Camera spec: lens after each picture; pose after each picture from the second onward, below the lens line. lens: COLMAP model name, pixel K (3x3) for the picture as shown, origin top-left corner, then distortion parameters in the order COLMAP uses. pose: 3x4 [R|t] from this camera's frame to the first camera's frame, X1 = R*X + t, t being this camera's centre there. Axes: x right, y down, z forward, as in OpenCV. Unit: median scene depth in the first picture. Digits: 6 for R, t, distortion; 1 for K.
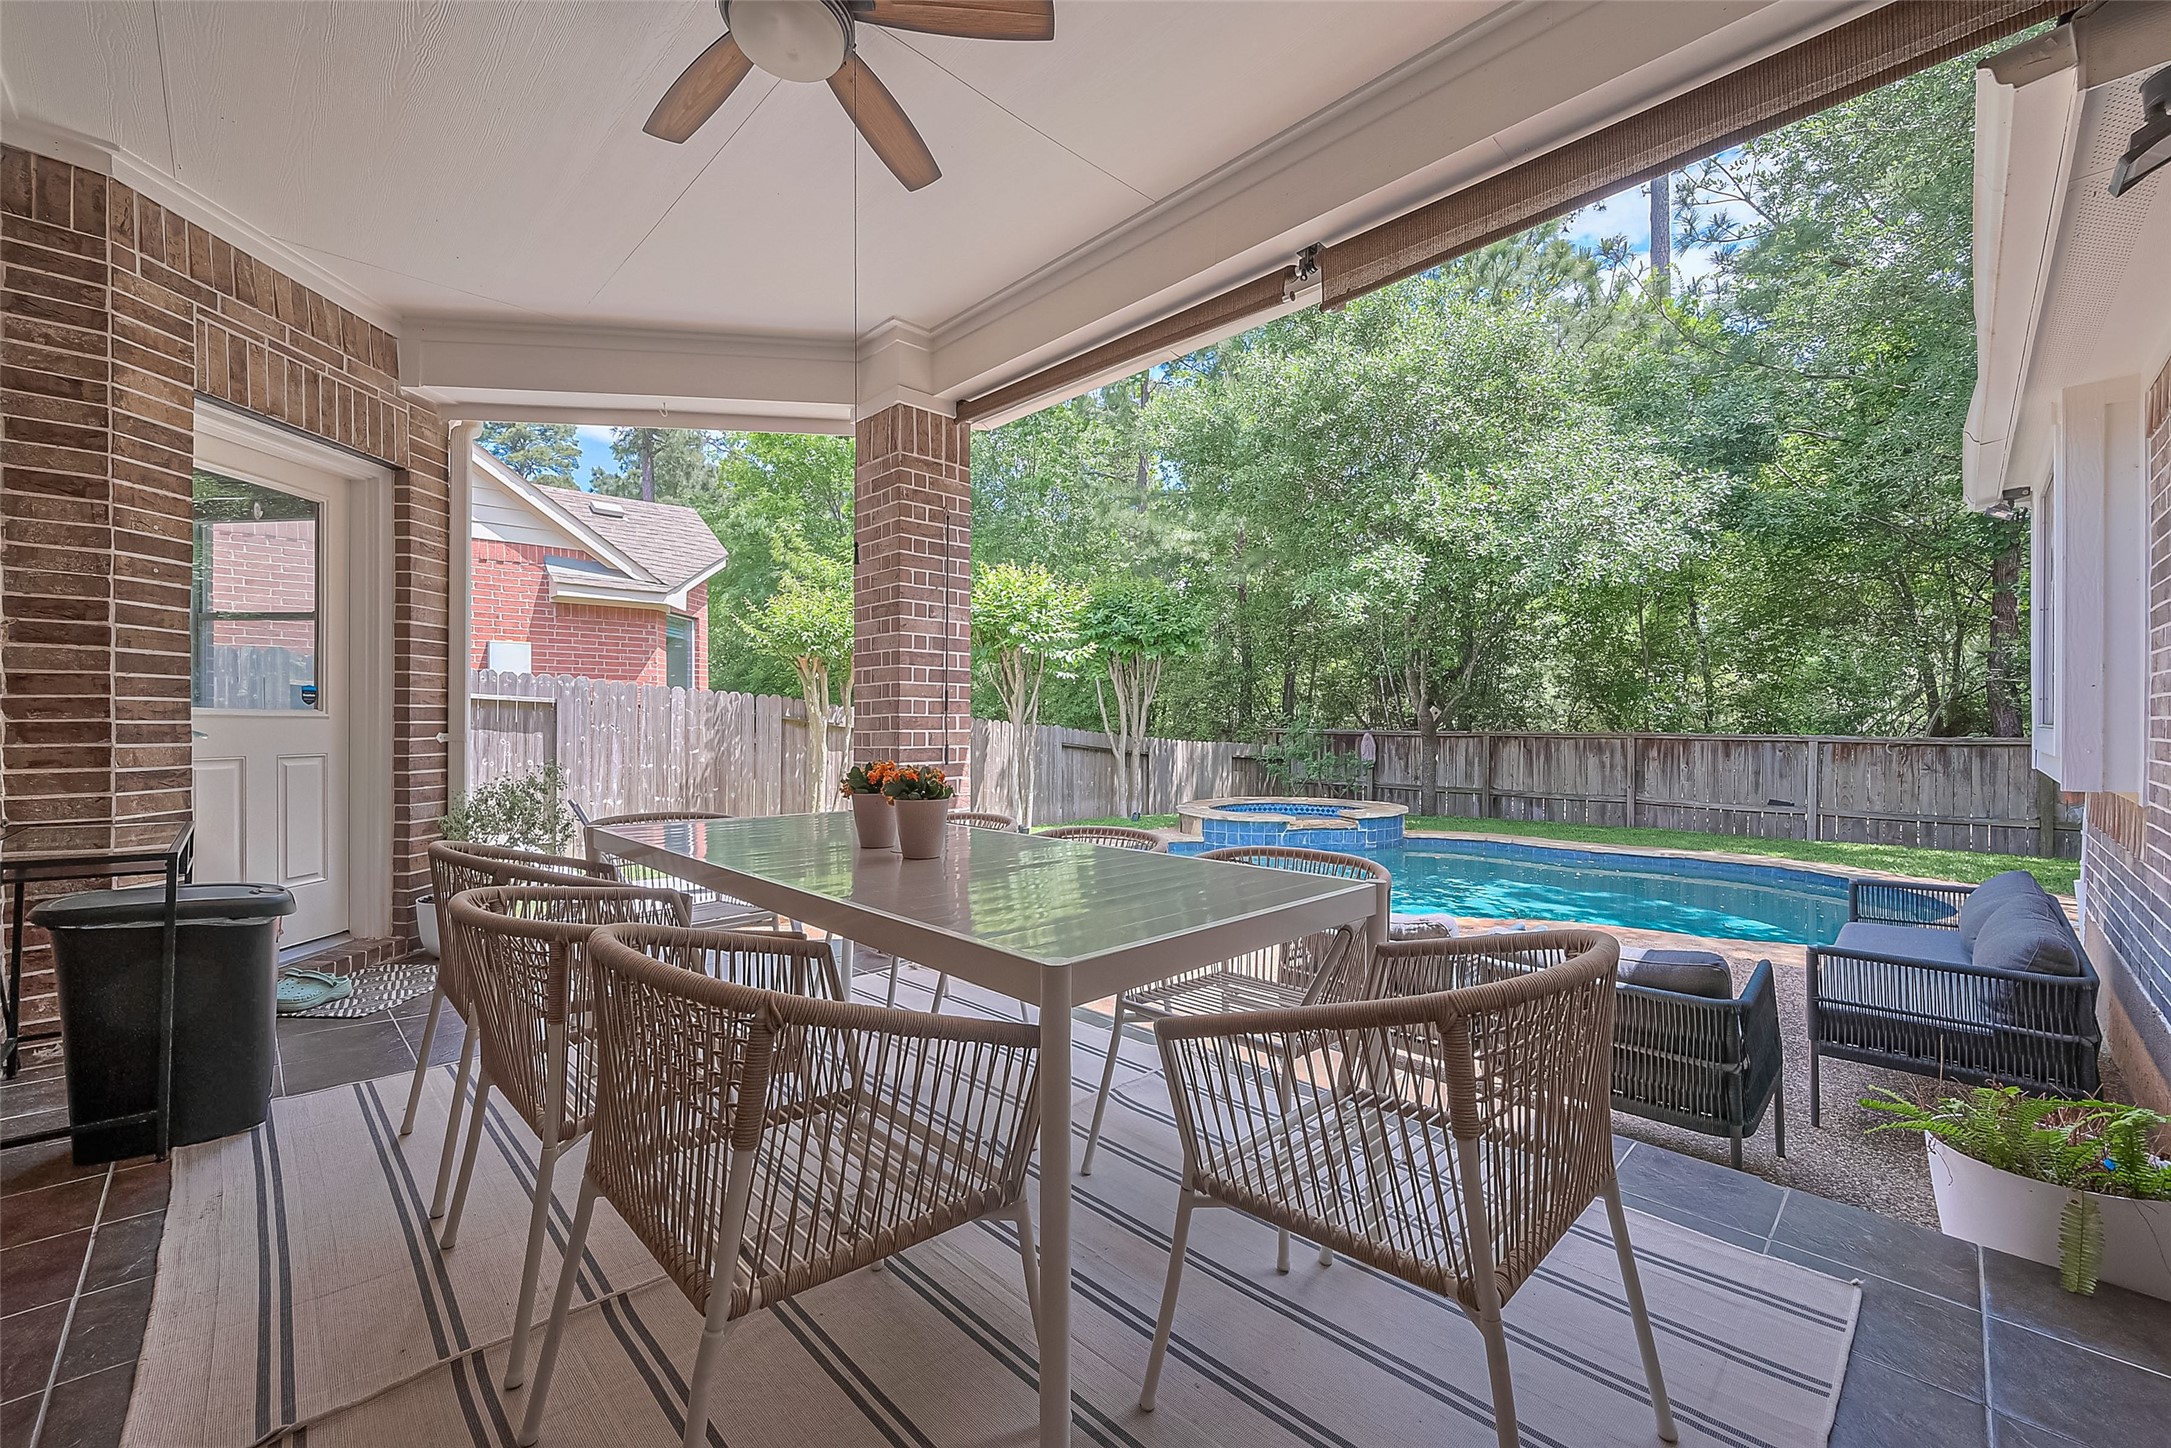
lens RADIAL K [[861.0, 0, 1088.4], [0, 861.0, 725.7], [0, 0, 1]] dist [-0.001462, 0.000272]
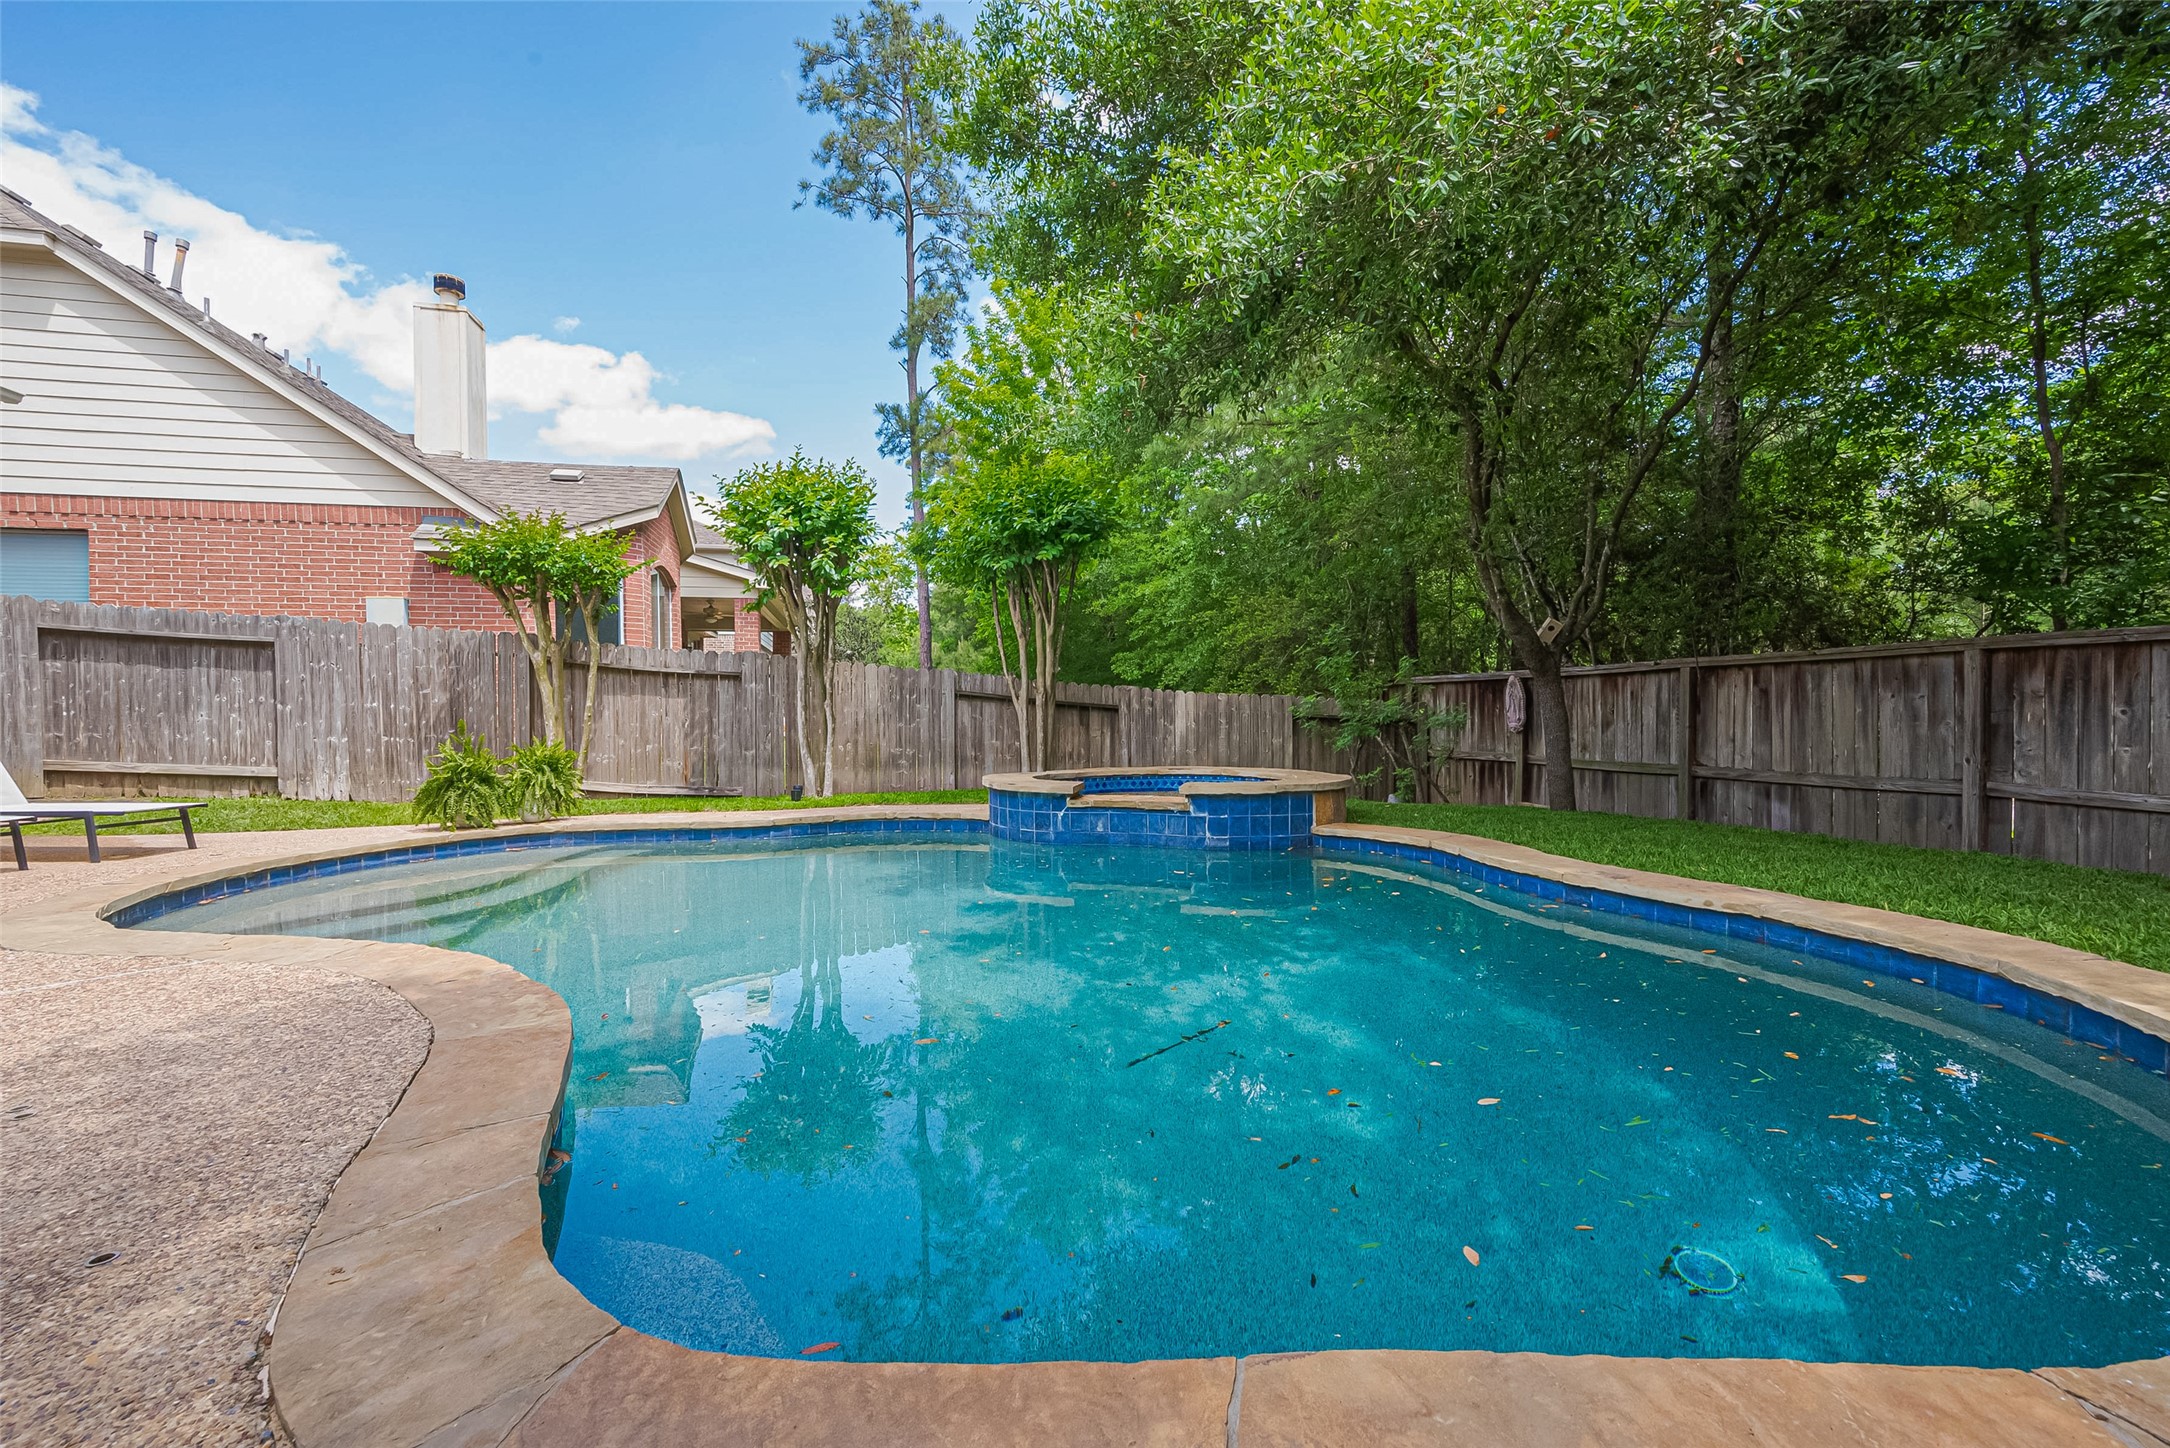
lens RADIAL K [[860.7, 0, 1087.9], [0, 860.7, 725.7], [0, 0, 1]] dist [-0.001462, 0.000272]
pose [[0.854811, -0.003368, -0.518928, 0.543841], [0.007958, 0.999946, 0.006619, 0.054113], [0.518878, -0.009787, 0.854792, 0.443723]]
